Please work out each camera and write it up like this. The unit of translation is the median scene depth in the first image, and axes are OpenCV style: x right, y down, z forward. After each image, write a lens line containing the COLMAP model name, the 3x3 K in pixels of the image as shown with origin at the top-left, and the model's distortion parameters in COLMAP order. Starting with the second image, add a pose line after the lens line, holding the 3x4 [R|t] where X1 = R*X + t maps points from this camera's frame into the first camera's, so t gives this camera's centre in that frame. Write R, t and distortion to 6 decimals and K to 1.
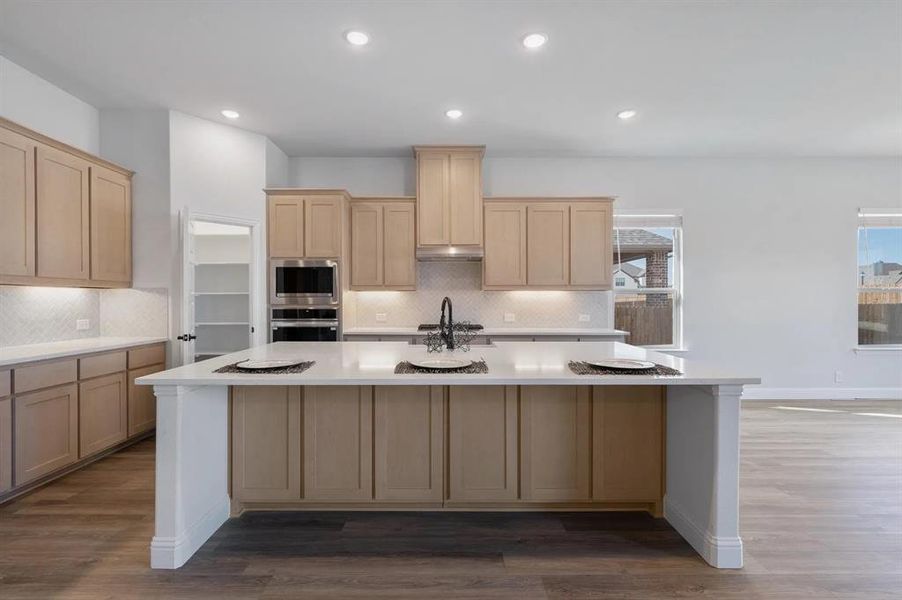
lens RADIAL K [[421.4, 0, 443.7], [0, 421.4, 303.0], [0, 0, 1]] dist [-0.002057, -0.000266]
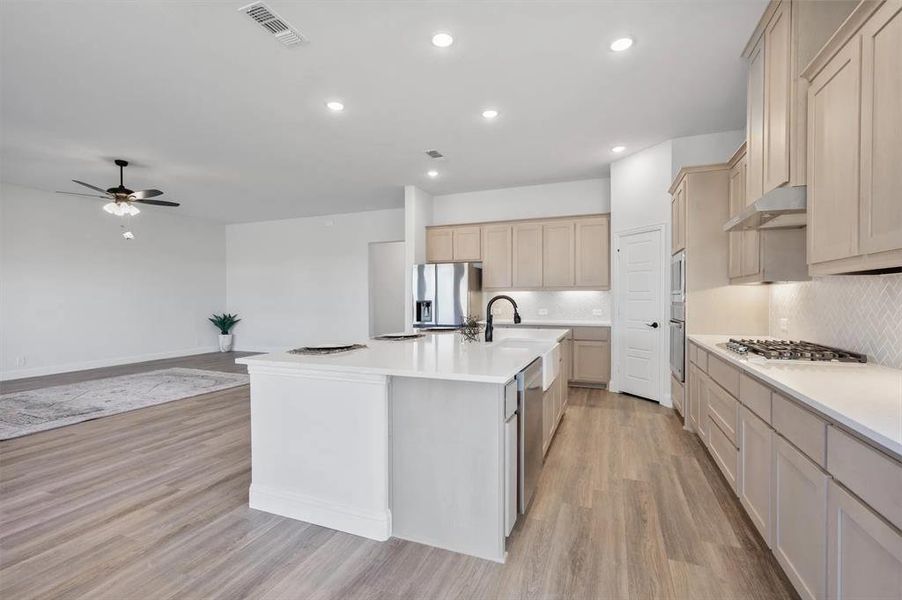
lens RADIAL K [[398.2, 0, 455.4], [0, 398.2, 300.8], [0, 0, 1]] dist [0.000267, 0.000046]
pose [[-0.360001, 0.006959, -0.932926, 0.650701], [0.000185, 0.999973, 0.007388, -0.006543], [0.932952, 0.002487, -0.359992, 0.815624]]
